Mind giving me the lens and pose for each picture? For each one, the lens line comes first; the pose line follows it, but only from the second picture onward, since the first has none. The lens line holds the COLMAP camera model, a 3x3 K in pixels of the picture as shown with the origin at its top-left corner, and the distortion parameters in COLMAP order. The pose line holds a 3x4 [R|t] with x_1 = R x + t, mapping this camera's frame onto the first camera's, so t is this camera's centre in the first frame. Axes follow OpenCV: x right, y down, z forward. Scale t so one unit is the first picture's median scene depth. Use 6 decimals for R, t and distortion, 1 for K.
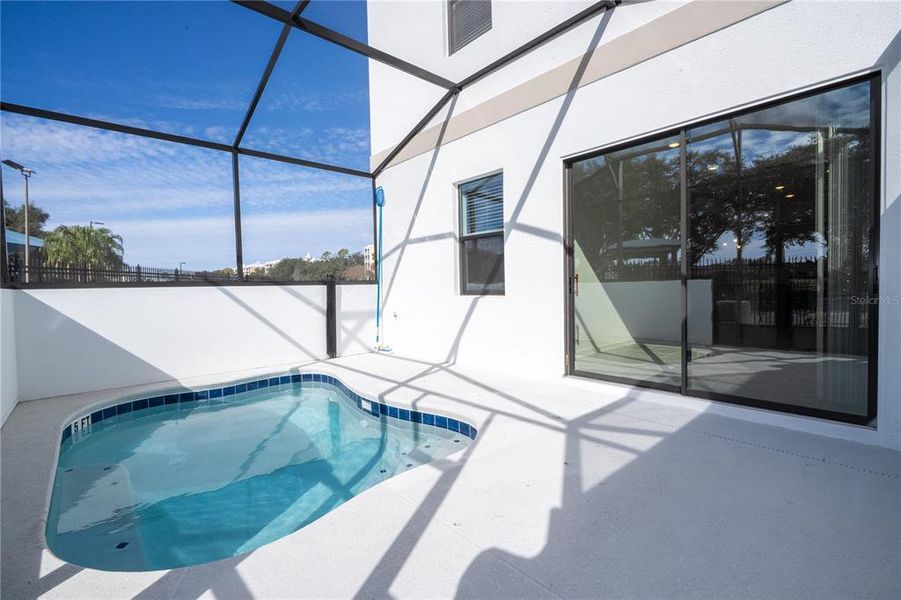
lens RADIAL K [[404.3, 0, 456.2], [0, 404.3, 299.3], [0, 0, 1]] dist [-0.005420, 0.000492]
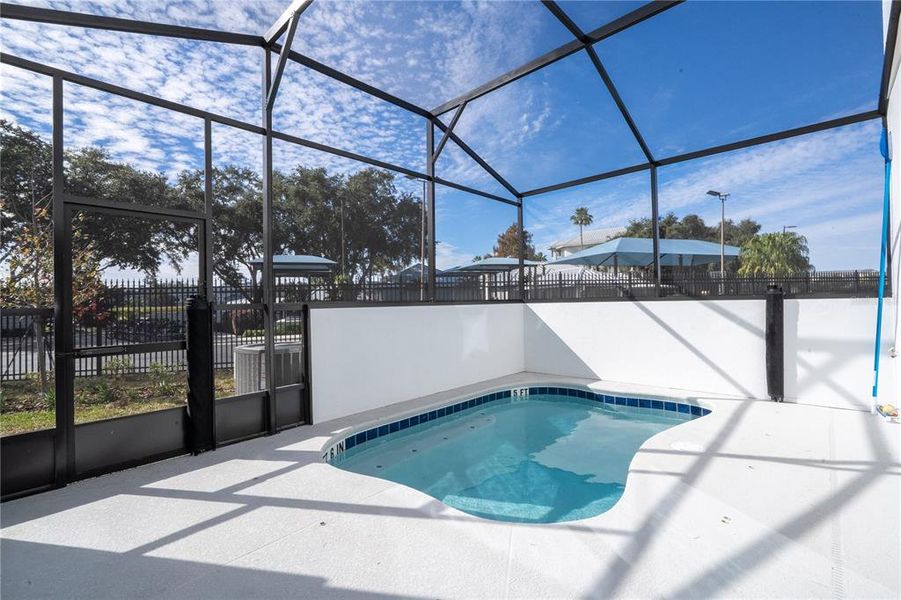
lens RADIAL K [[404.3, 0, 456.2], [0, 404.3, 299.3], [0, 0, 1]] dist [-0.005420, 0.000492]
pose [[0.091654, 0.011771, -0.995721, 0.441209], [-0.012098, 0.999869, 0.010706, -0.045260], [0.995717, 0.011065, 0.091784, 0.460816]]
